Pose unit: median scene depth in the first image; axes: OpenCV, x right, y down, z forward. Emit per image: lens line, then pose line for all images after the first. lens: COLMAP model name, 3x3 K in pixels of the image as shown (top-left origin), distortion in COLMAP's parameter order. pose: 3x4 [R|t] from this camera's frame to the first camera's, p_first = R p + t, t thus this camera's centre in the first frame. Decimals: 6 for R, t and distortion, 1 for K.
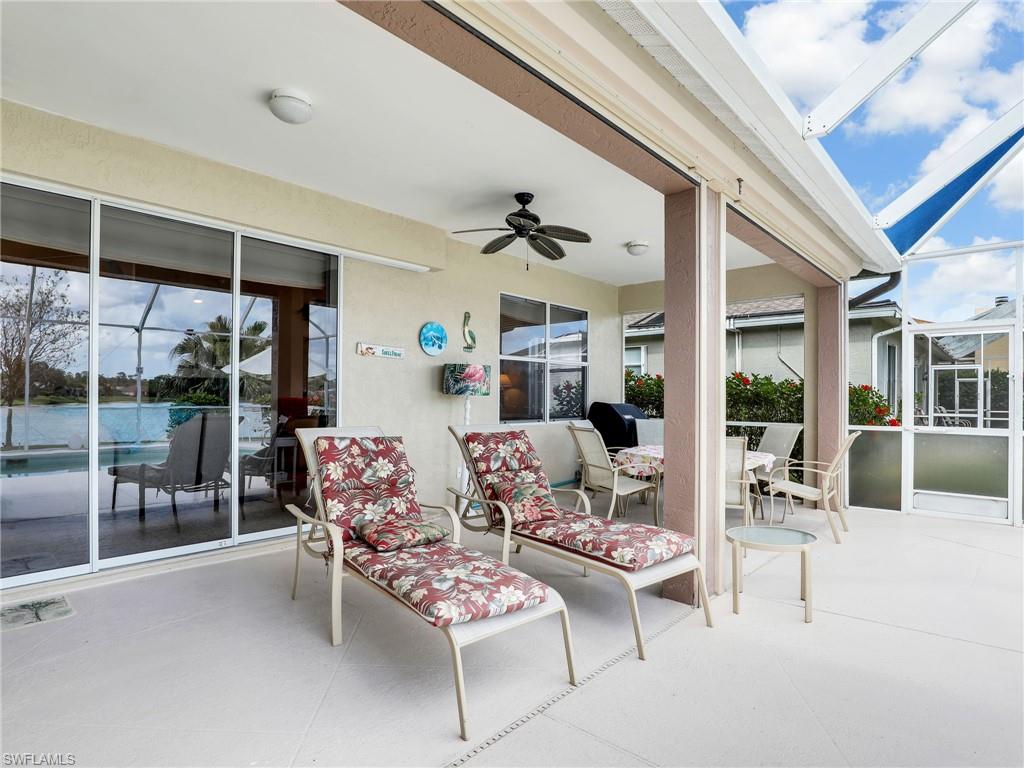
lens RADIAL K [[534.6, 0, 513.7], [0, 534.6, 396.1], [0, 0, 1]] dist [-0.020864, -0.000073]
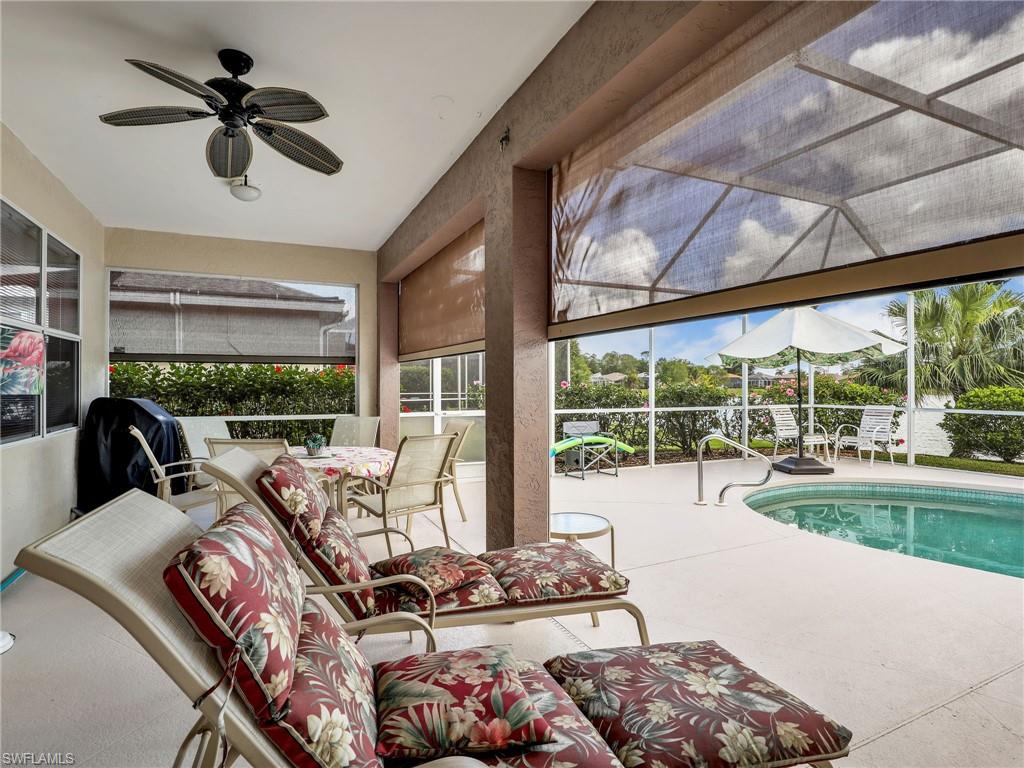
lens RADIAL K [[538.6, 0, 498.8], [0, 538.6, 382.8], [0, 0, 1]] dist [-0.019834, 0.002828]
pose [[0.394629, -0.002036, 0.918838, -0.574215], [-0.002543, 0.999991, 0.003308, -0.025487], [-0.918837, -0.003642, 0.394621, 0.697607]]
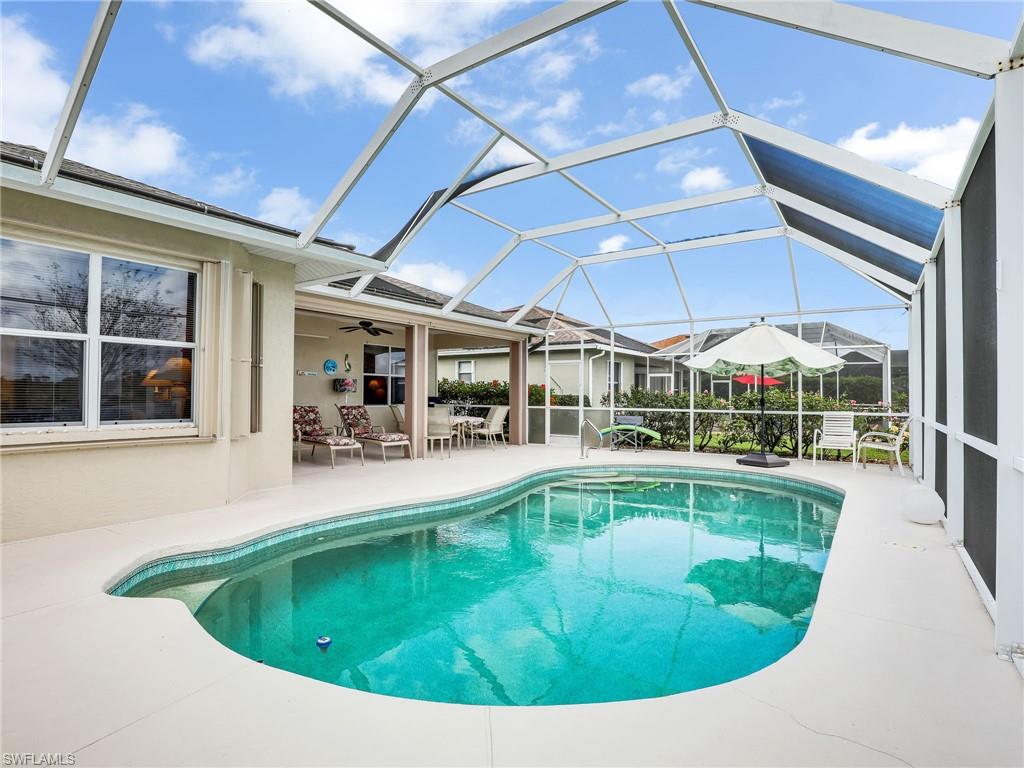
lens RADIAL K [[538.6, 0, 498.8], [0, 538.6, 382.8], [0, 0, 1]] dist [-0.019834, 0.002828]
pose [[0.990728, 0.004832, 0.135775, 0.351944], [-0.002613, 0.999860, -0.016514, -0.007702], [-0.135836, 0.016006, 0.990602, -1.931015]]
